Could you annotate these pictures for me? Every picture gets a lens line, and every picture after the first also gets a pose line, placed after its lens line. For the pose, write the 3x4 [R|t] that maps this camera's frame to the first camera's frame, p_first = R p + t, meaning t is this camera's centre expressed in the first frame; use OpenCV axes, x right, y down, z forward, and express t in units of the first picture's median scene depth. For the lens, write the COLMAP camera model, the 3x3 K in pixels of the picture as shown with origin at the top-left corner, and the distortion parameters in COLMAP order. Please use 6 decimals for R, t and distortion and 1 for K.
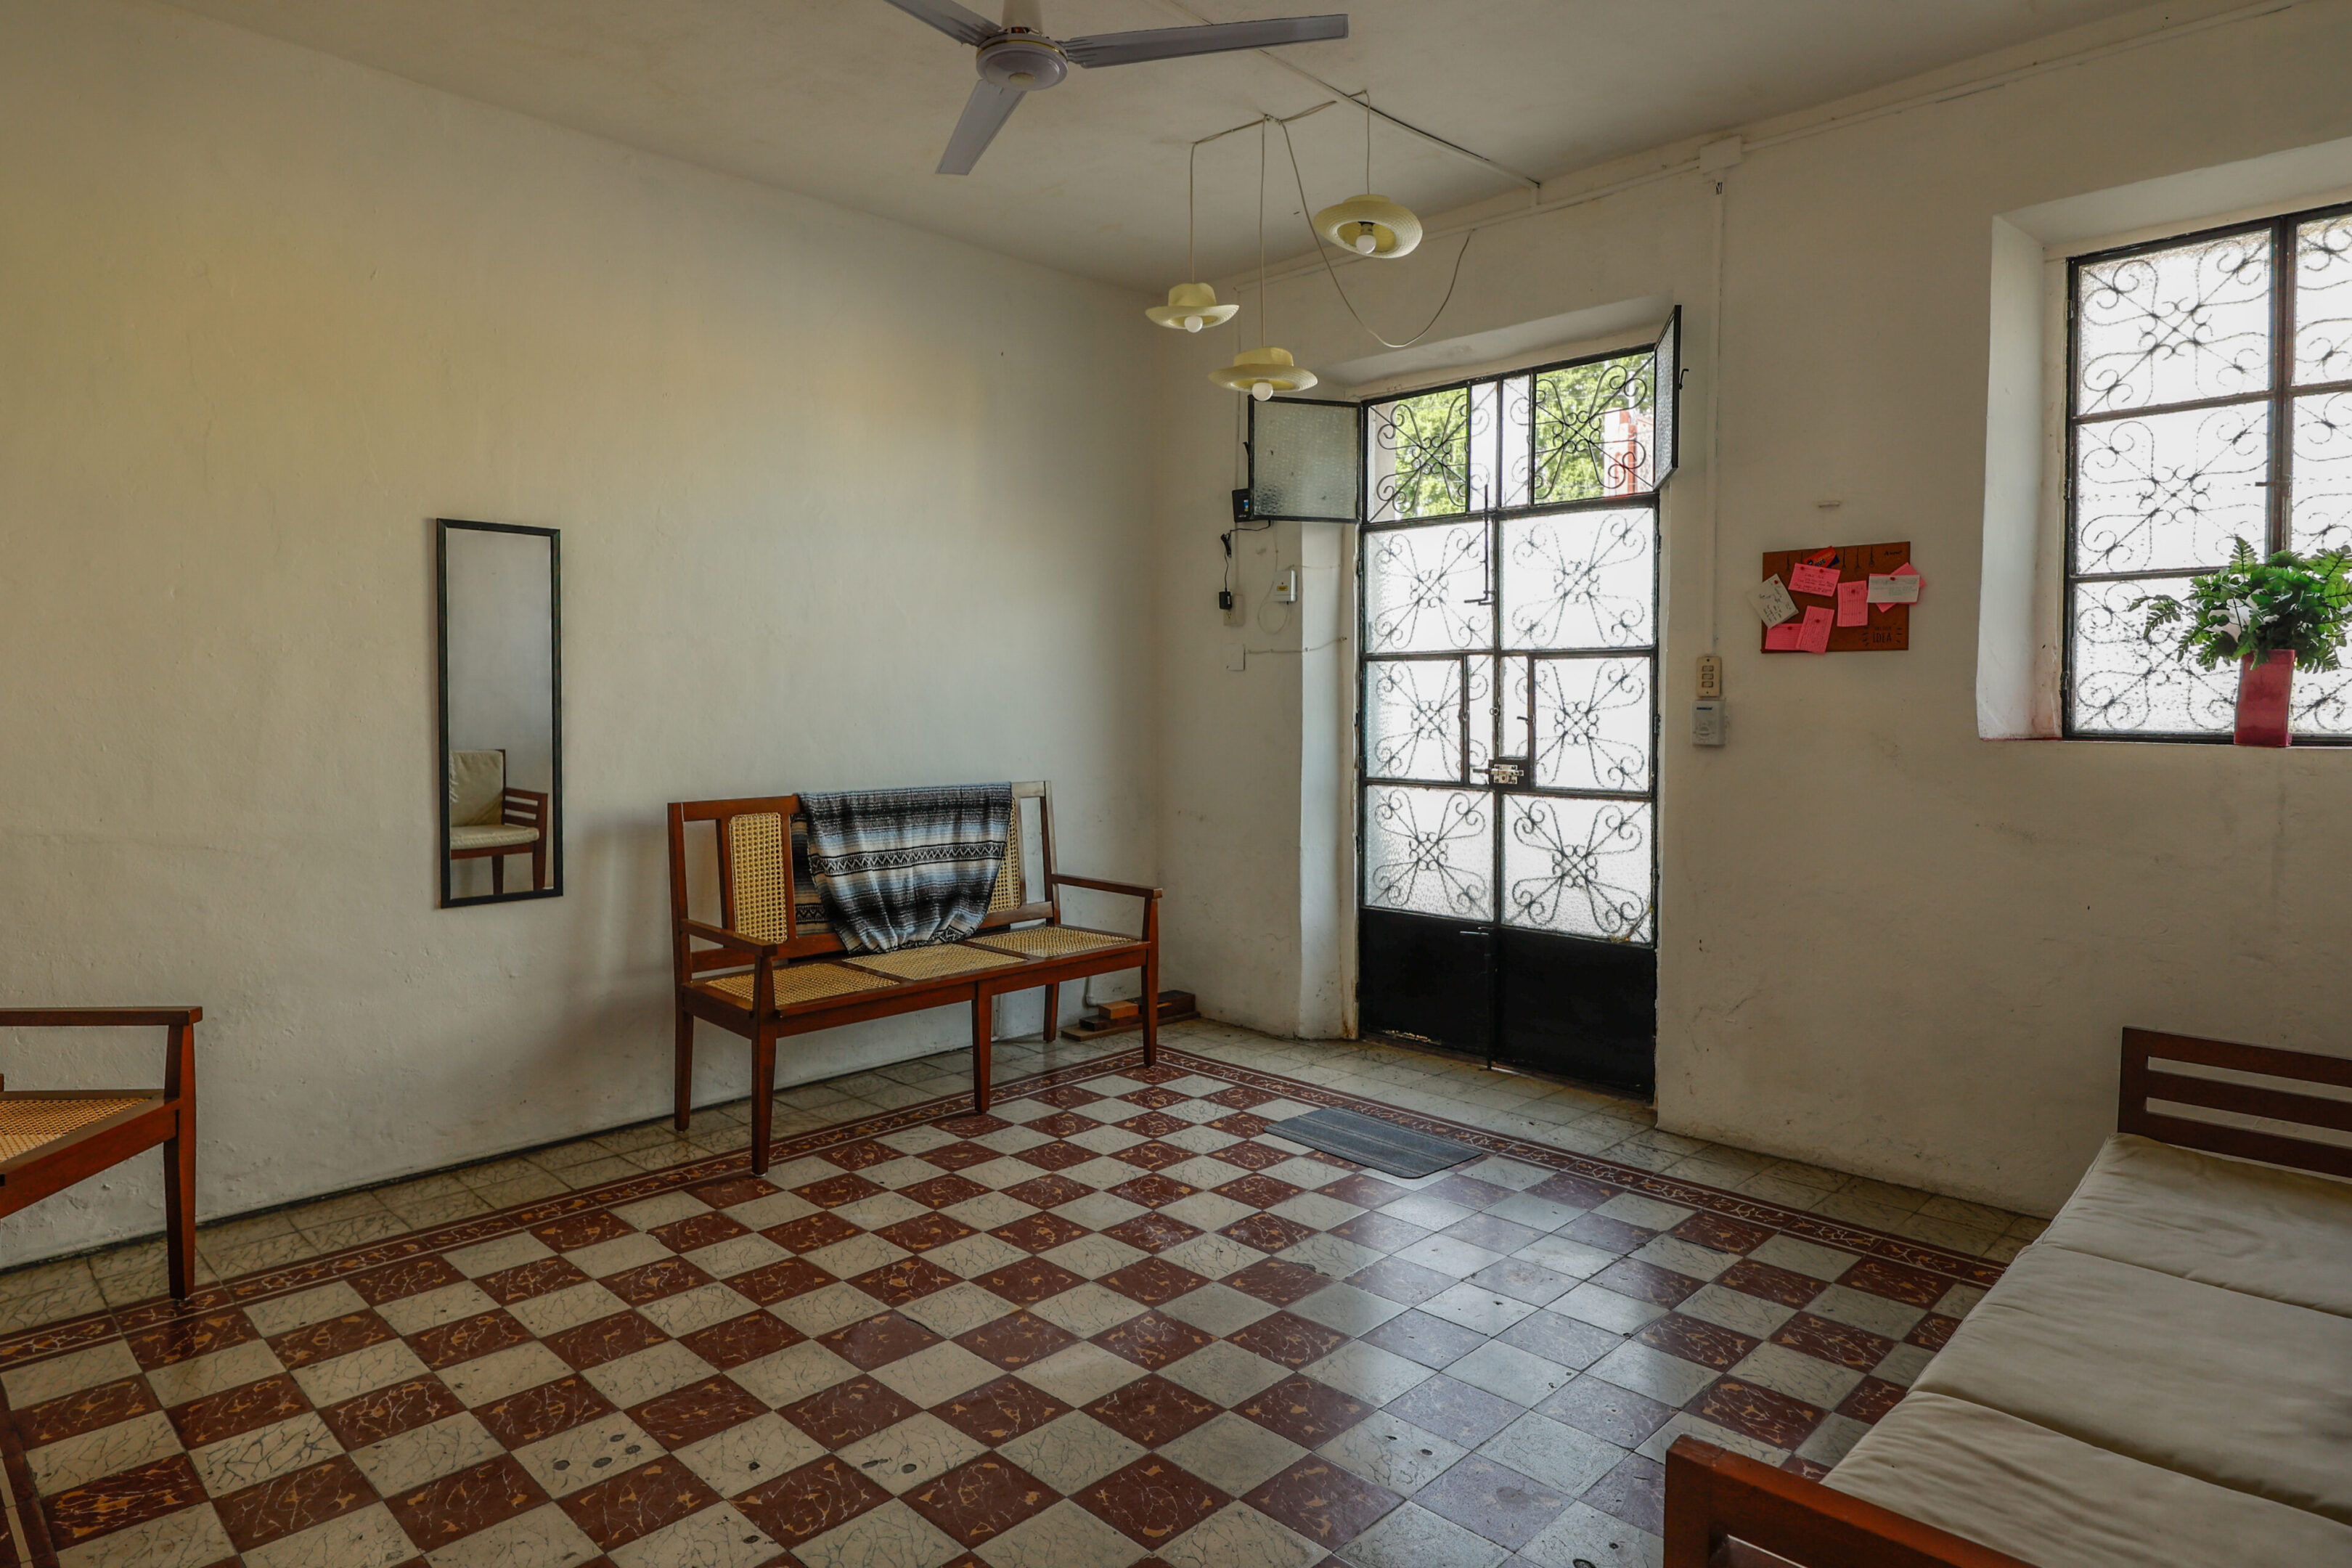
lens RADIAL K [[1306.8, 0, 1132.6], [0, 1306.8, 714.7], [0, 0, 1]] dist [-0.000775, -0.000327]
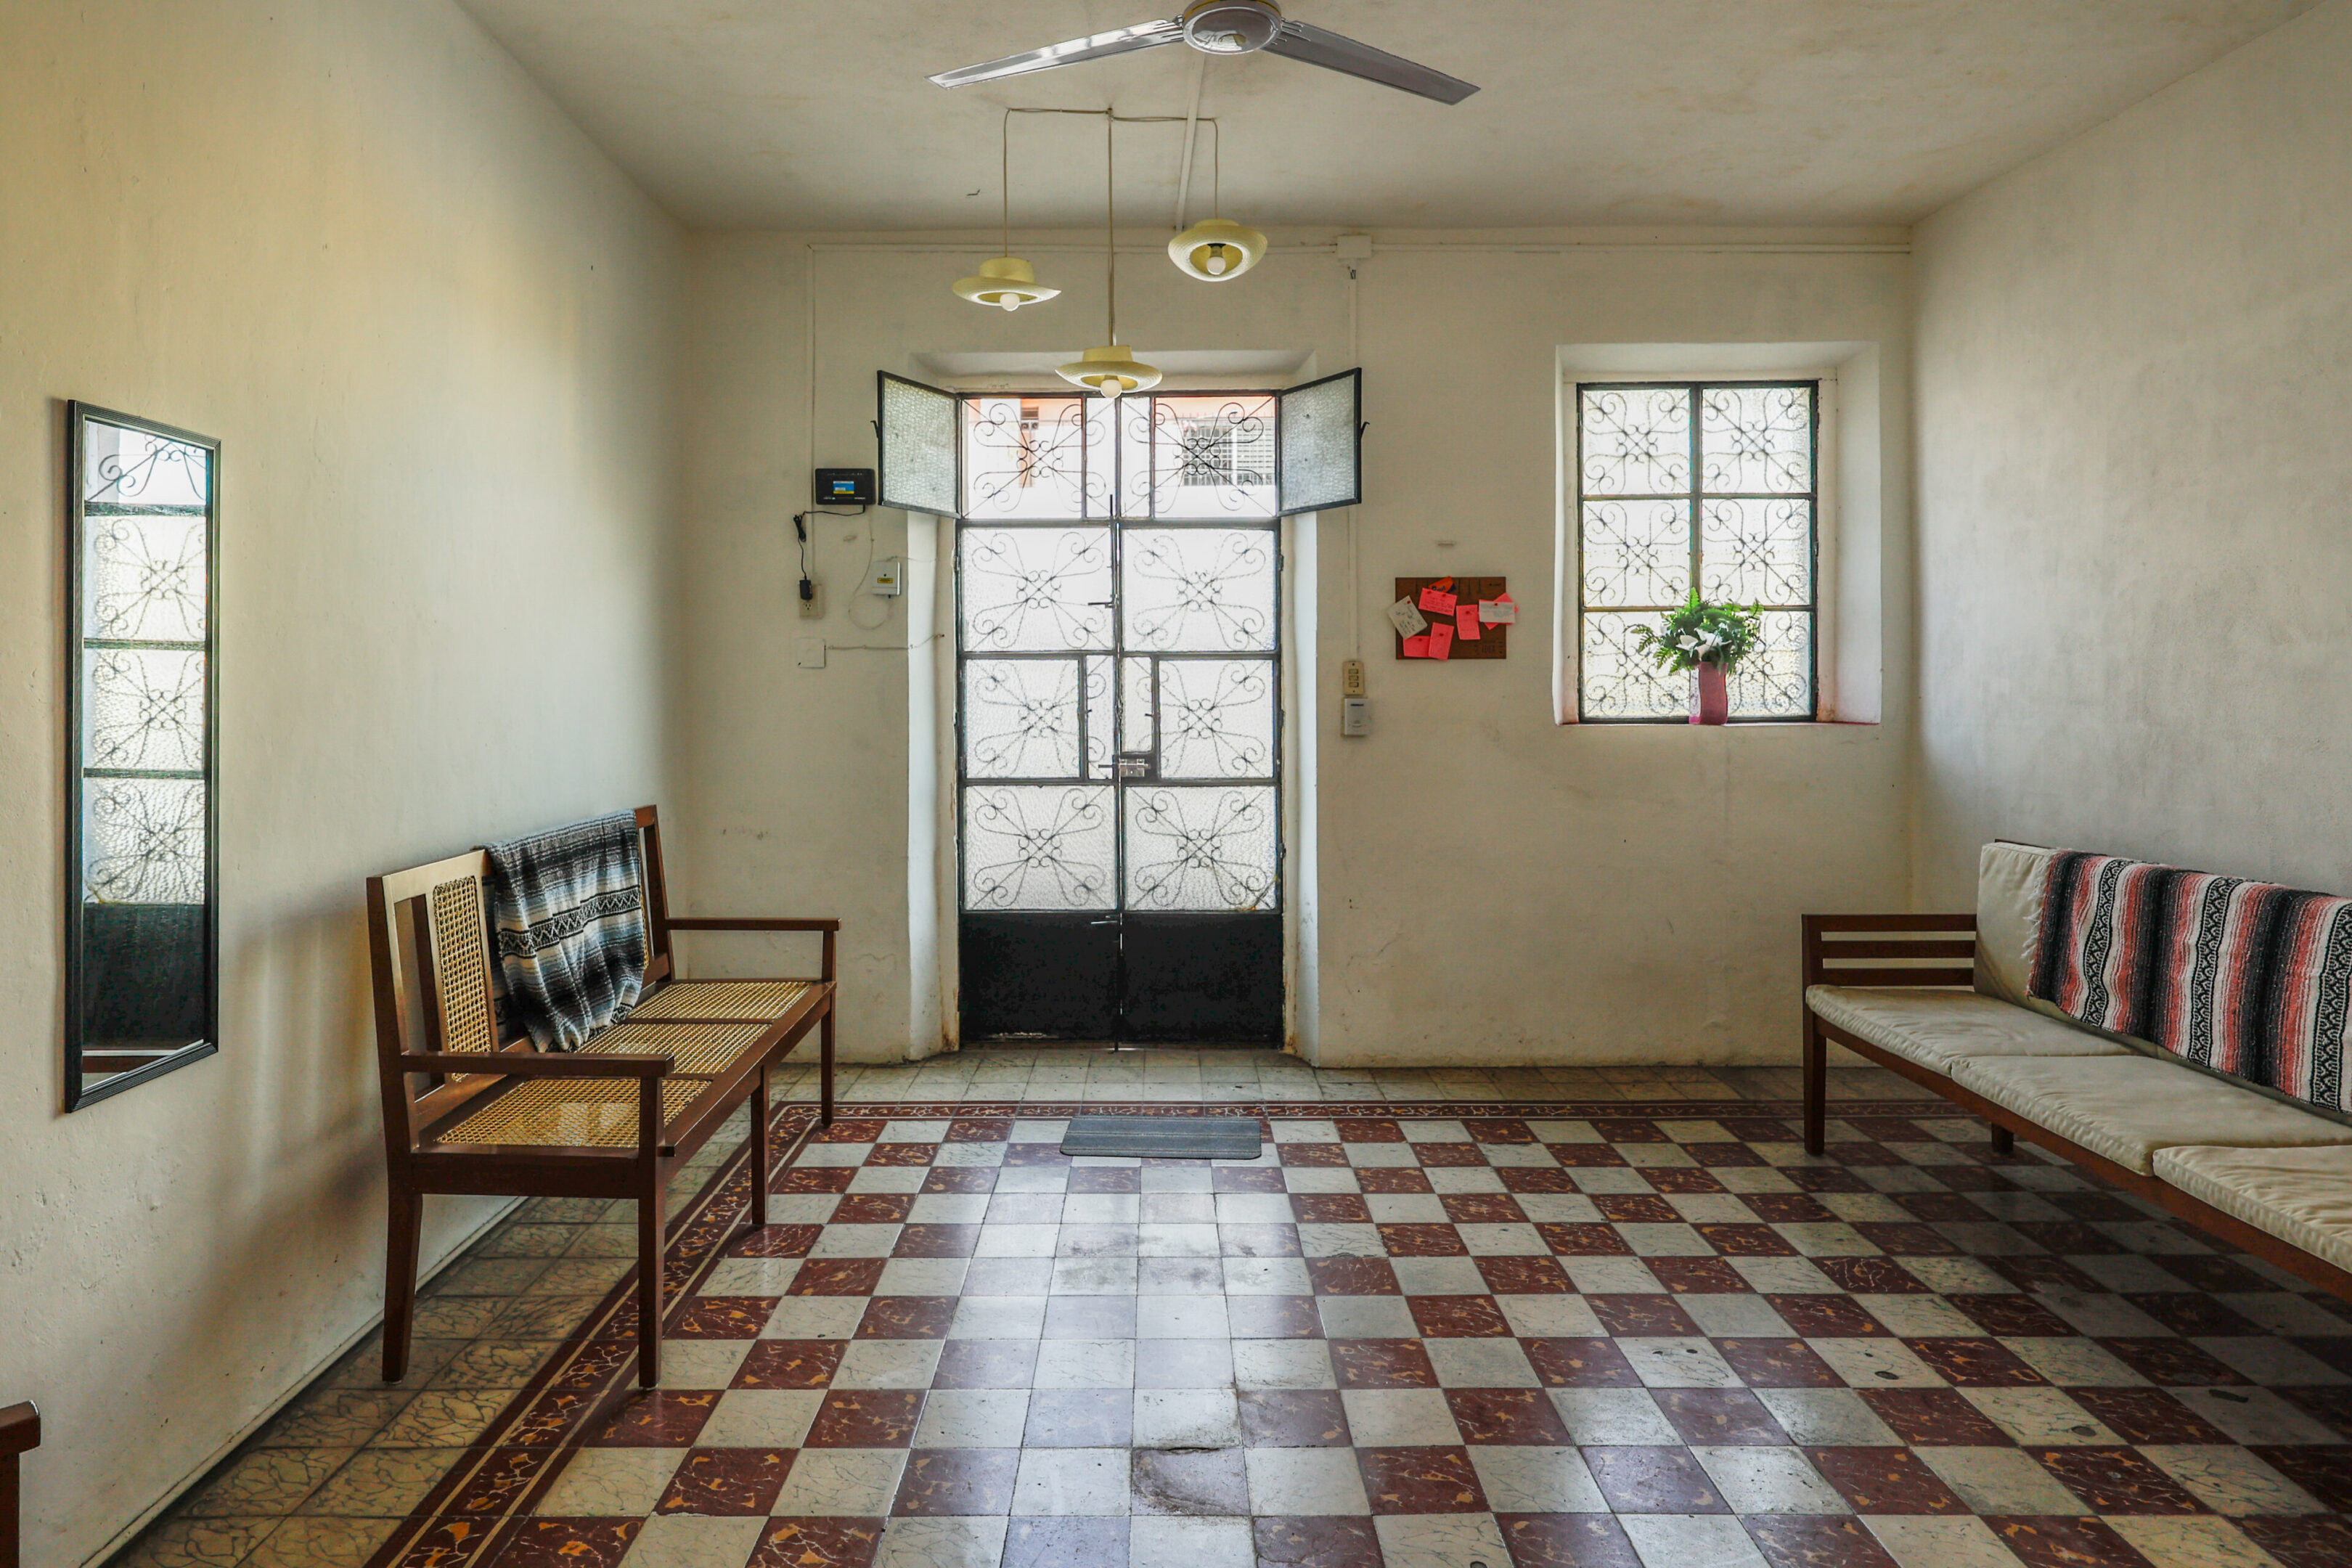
lens RADIAL K [[1306.8, 0, 1139.8], [0, 1306.8, 671.5], [0, 0, 1]] dist [-0.000775, -0.000327]
pose [[0.725472, 0.000263, 0.688252, -0.441434], [0.014744, 0.999764, -0.015924, -0.015858], [-0.688094, 0.021700, 0.725297, 0.223698]]
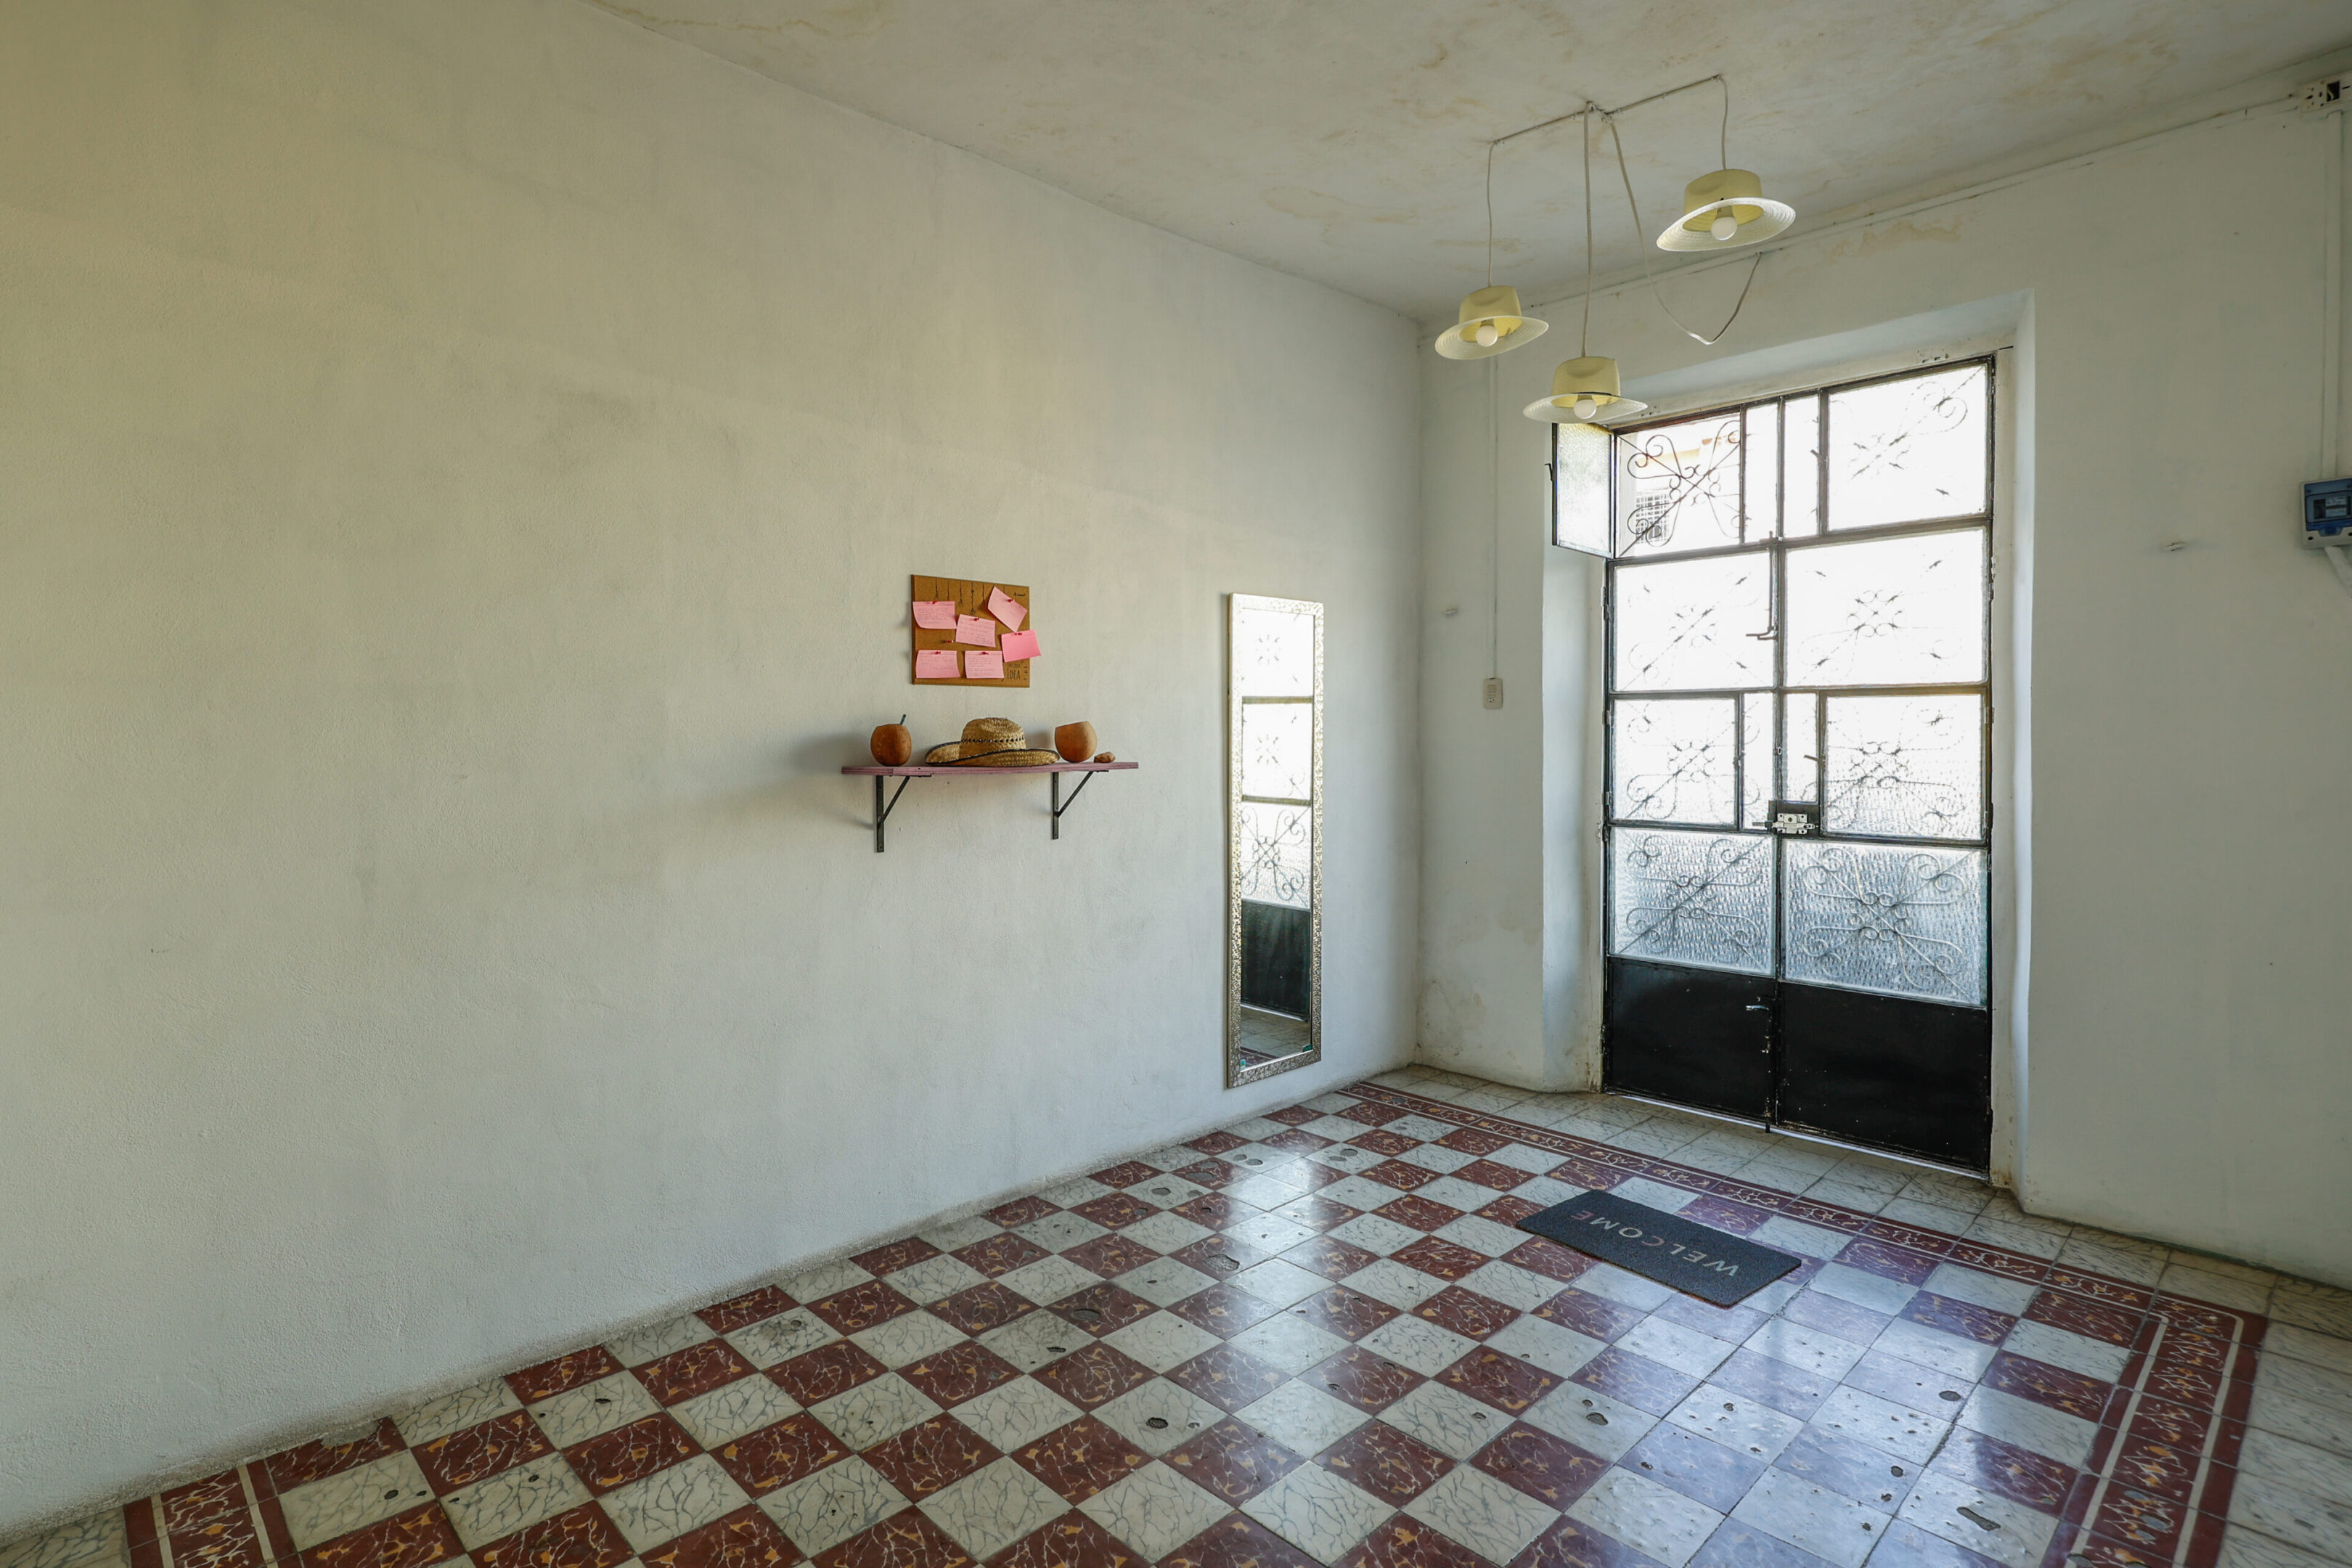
lens RADIAL K [[1172.2, 0, 1160.7], [0, 1172.2, 761.7], [0, 0, 1]] dist [0.002716, -0.000633]
pose [[0.999256, -0.007406, -0.037845, -0.139757], [0.007754, 0.999929, 0.009052, -0.006914], [0.037775, -0.009339, 0.999243, 0.131951]]
